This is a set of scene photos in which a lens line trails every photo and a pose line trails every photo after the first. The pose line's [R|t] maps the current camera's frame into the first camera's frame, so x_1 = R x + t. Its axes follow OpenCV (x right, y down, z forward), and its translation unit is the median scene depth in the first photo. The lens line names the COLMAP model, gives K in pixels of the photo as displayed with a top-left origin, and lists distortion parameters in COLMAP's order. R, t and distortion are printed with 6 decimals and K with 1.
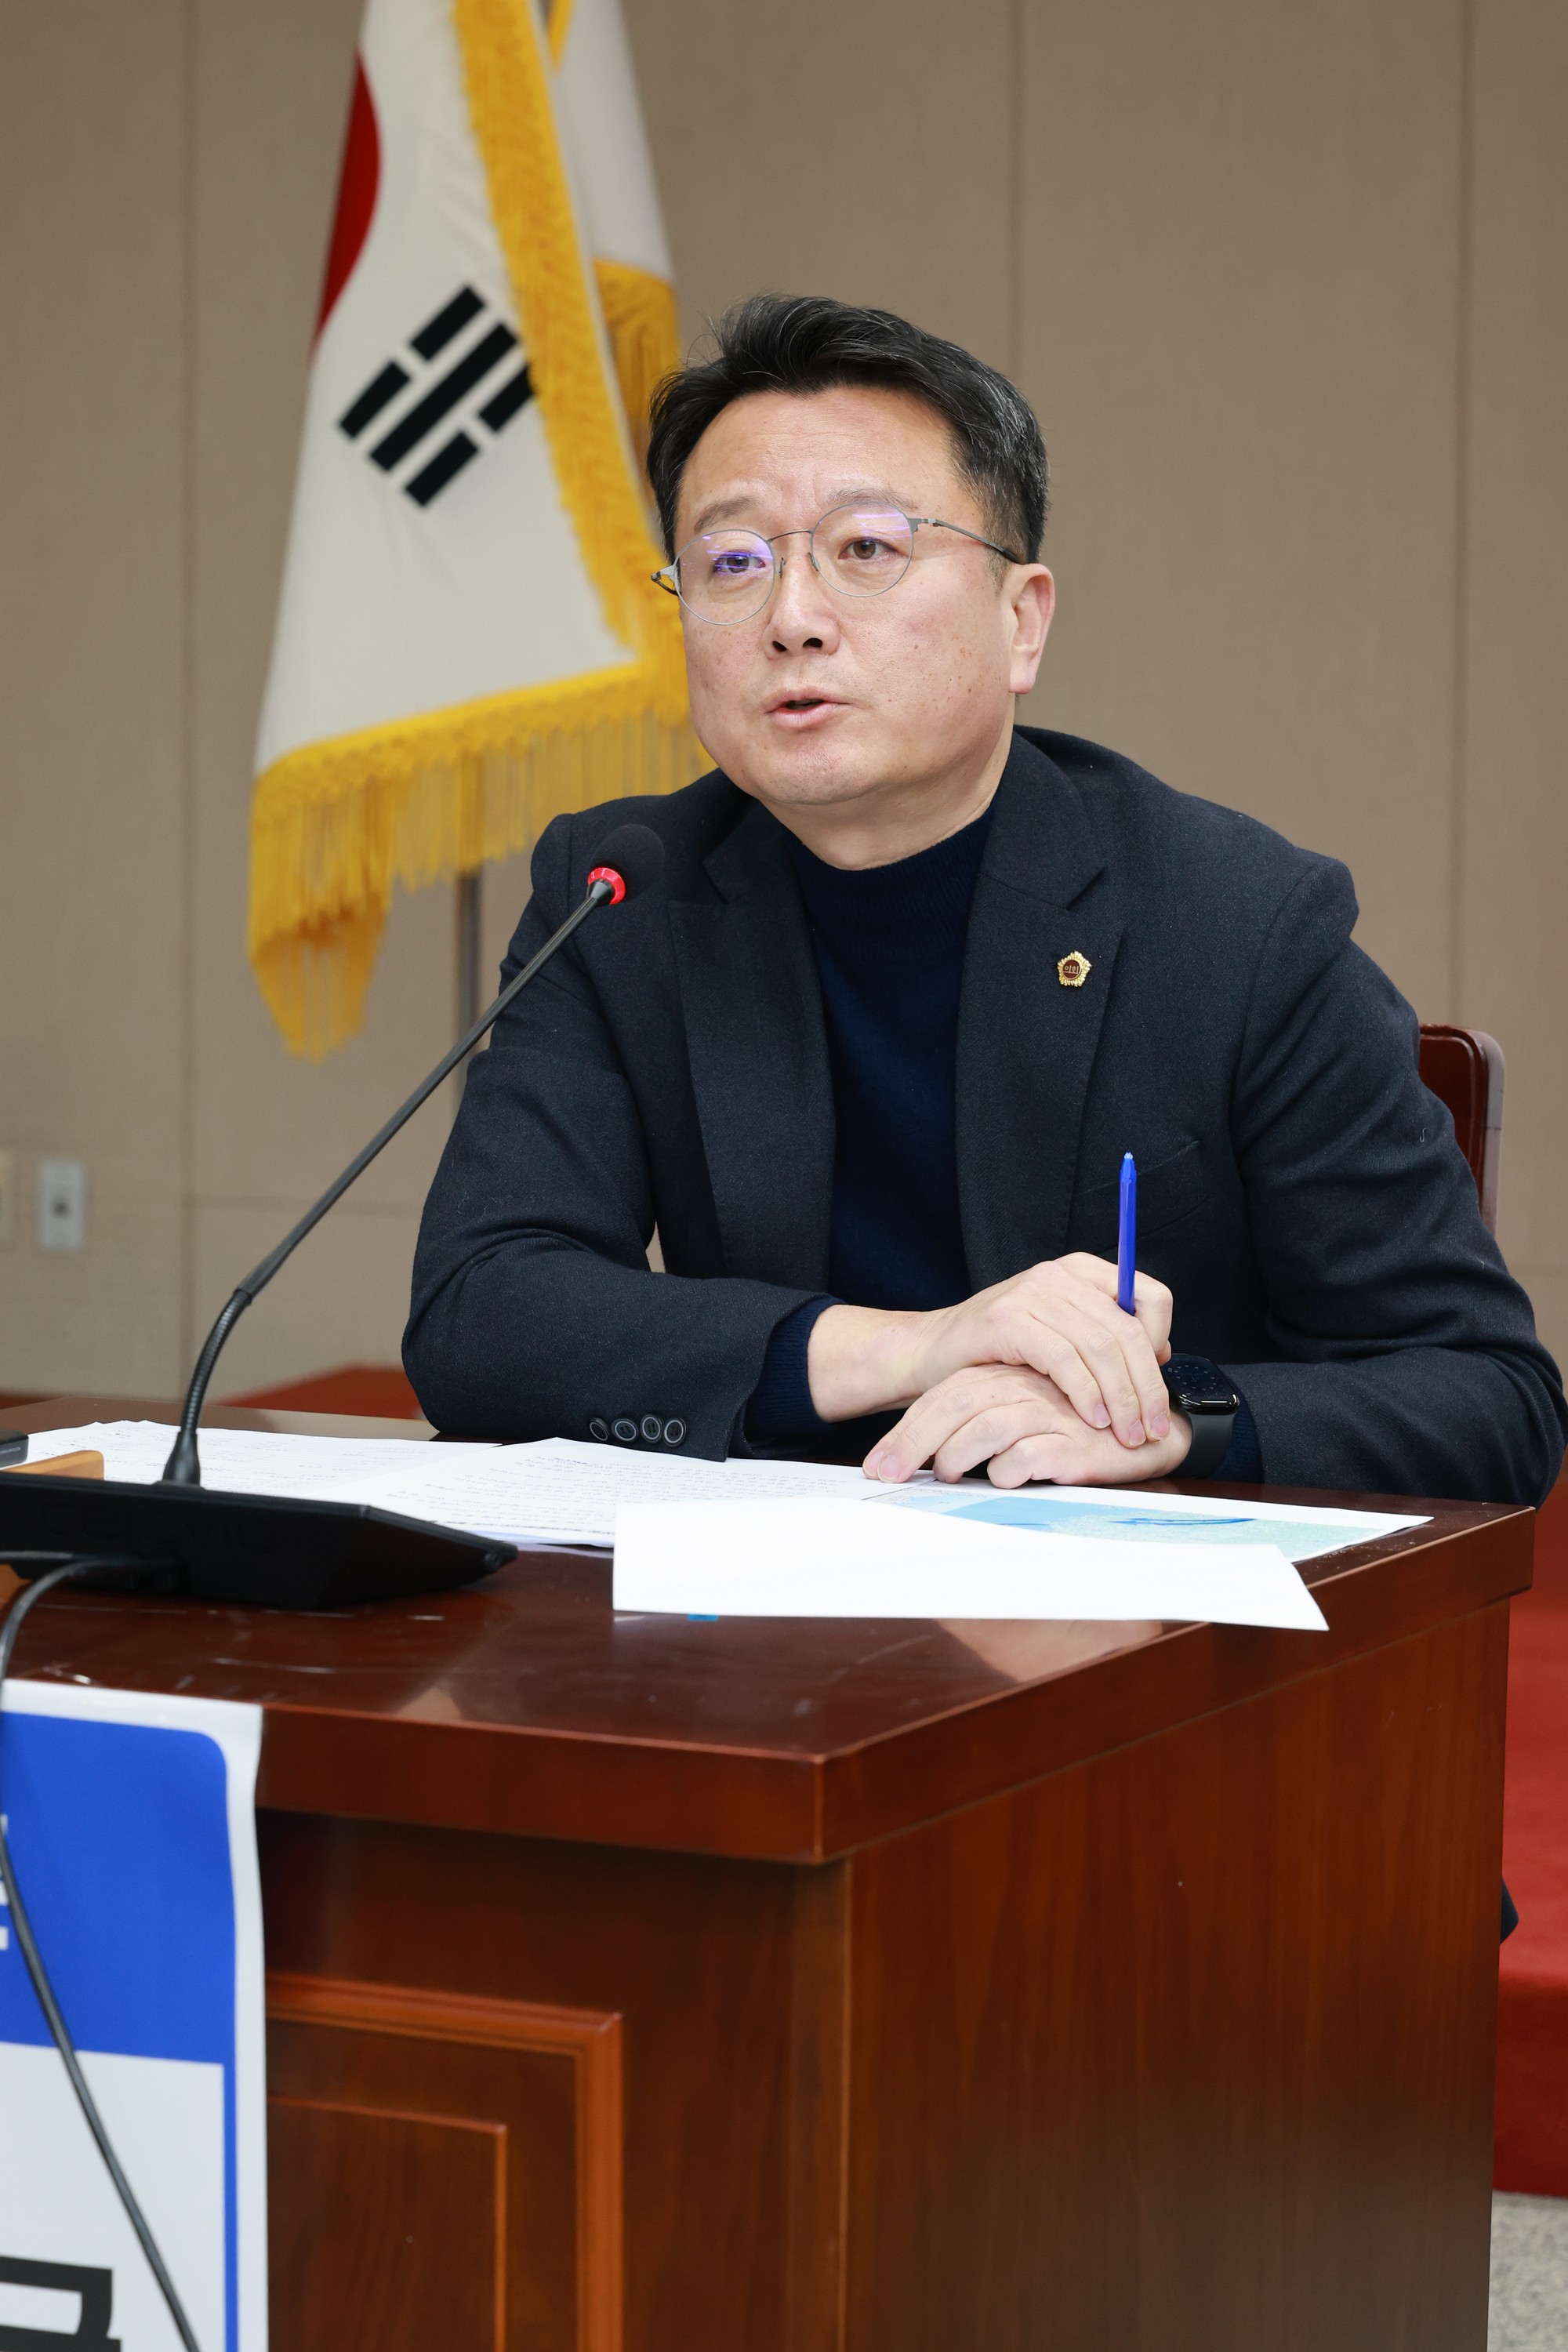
lens RADIAL K [[6511.9, 0, 785.4], [0, 6511.9, 1178.6], [0, 0, 1]] dist [-0.101925, 0.000000]
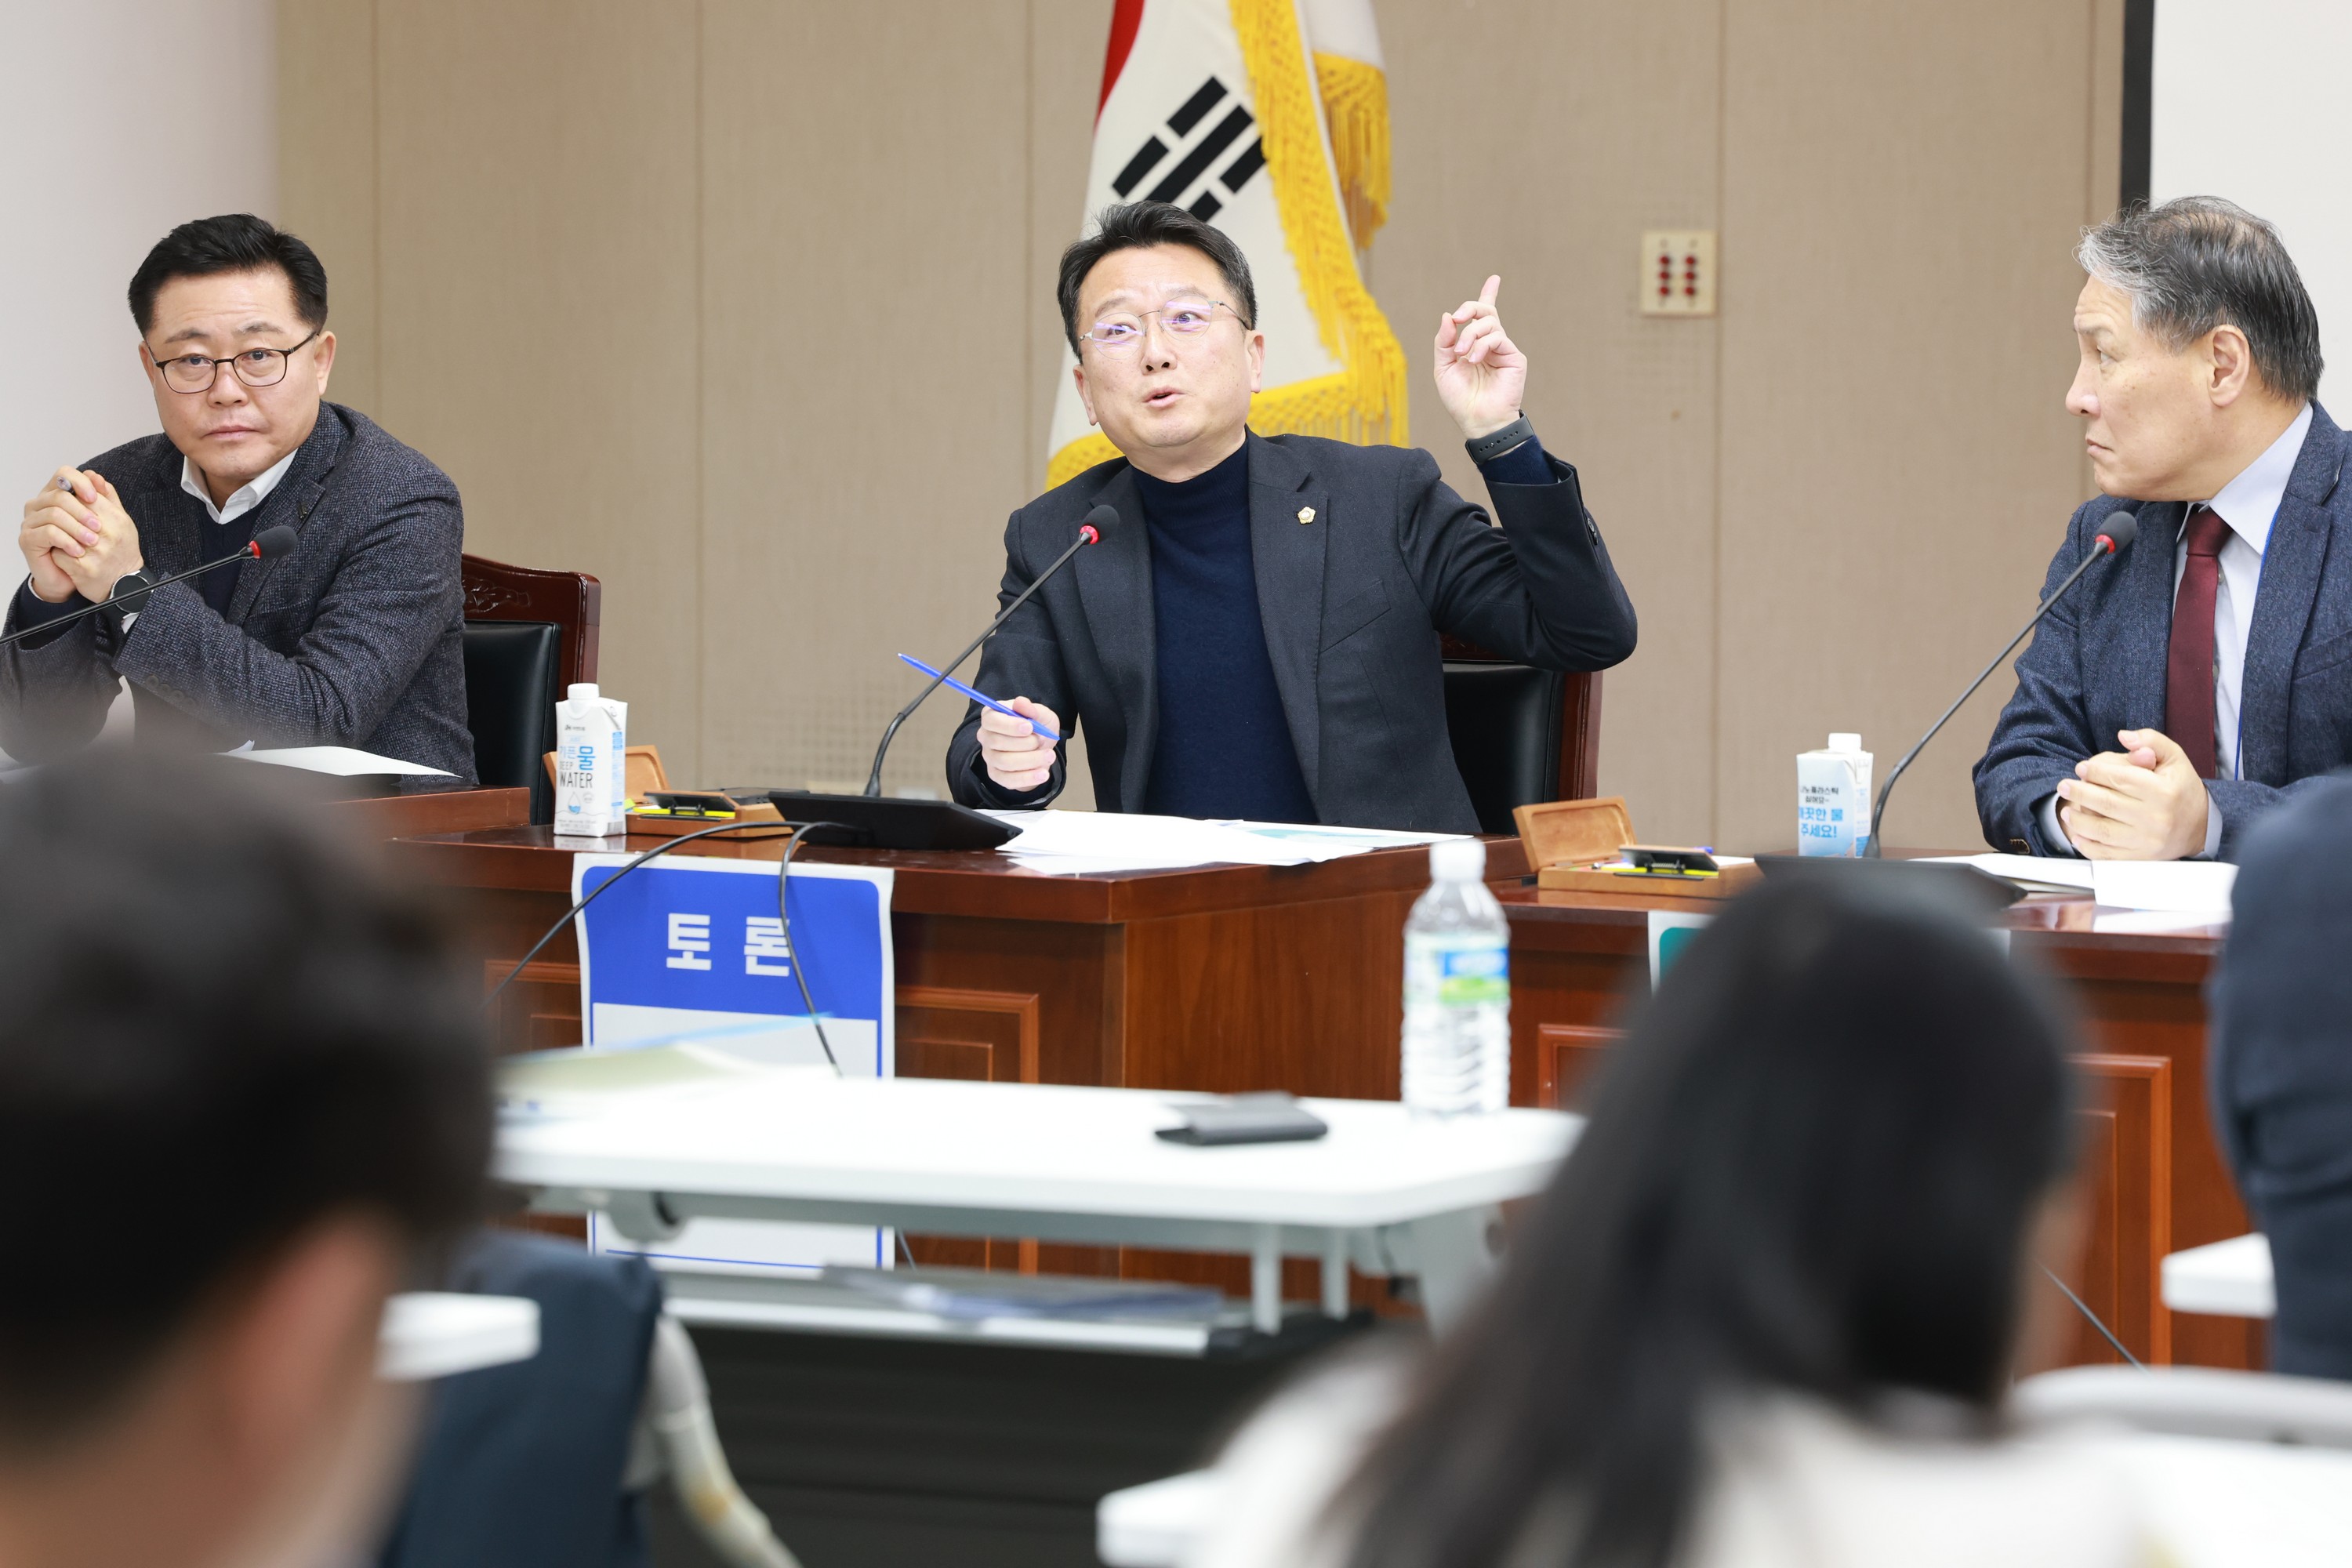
lens RADIAL K [[9947.5, 0, 1175.2], [0, 9947.5, 788.9], [0, 0, 1]] dist [0.826615, 0.000000]
pose [[0.995029, 0.005058, -0.099459, 0.296905], [-0.007439, 0.999694, -0.023574, 0.104629], [0.099310, 0.024196, 0.994762, -2.024855]]
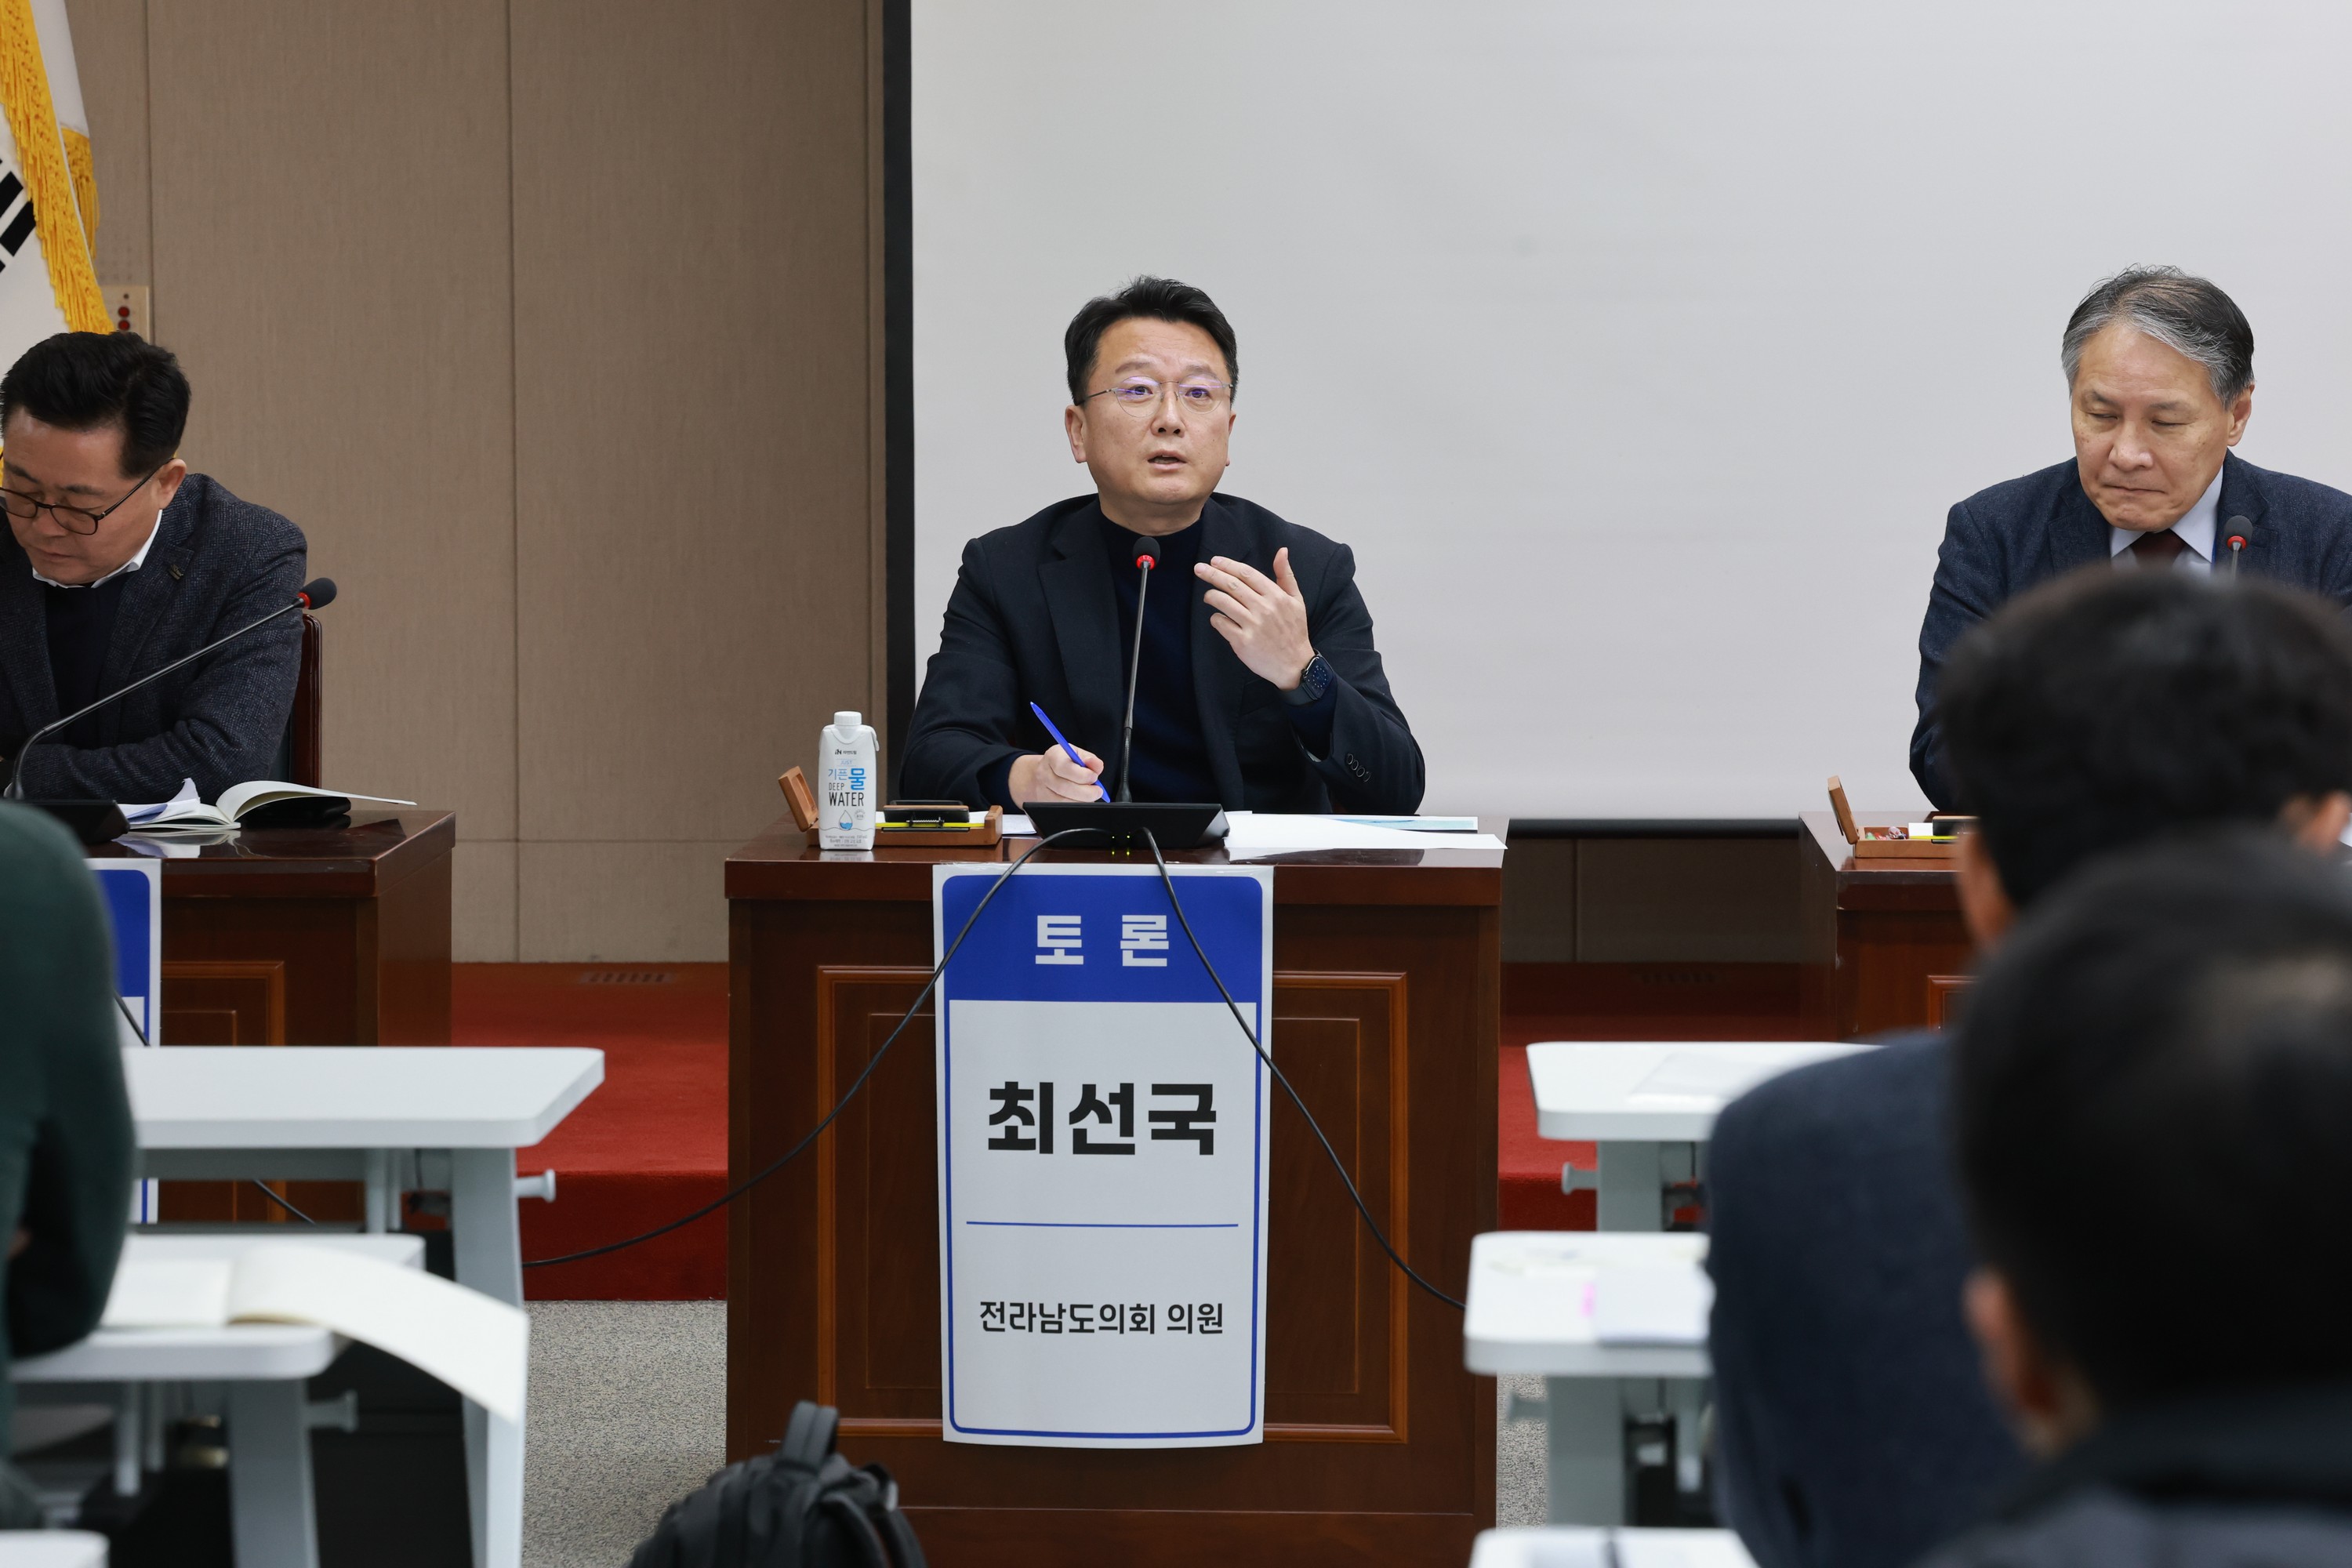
lens RADIAL K [[8904.7, 0, 1174.2], [0, 8904.7, 770.2], [0, 0, 1]] dist [0.375219, 0.000000]
pose [[0.923434, -0.031200, 0.382487, -1.164221], [0.039816, 0.999100, -0.014628, 0.071260], [-0.381686, 0.028737, 0.923845, -1.826052]]
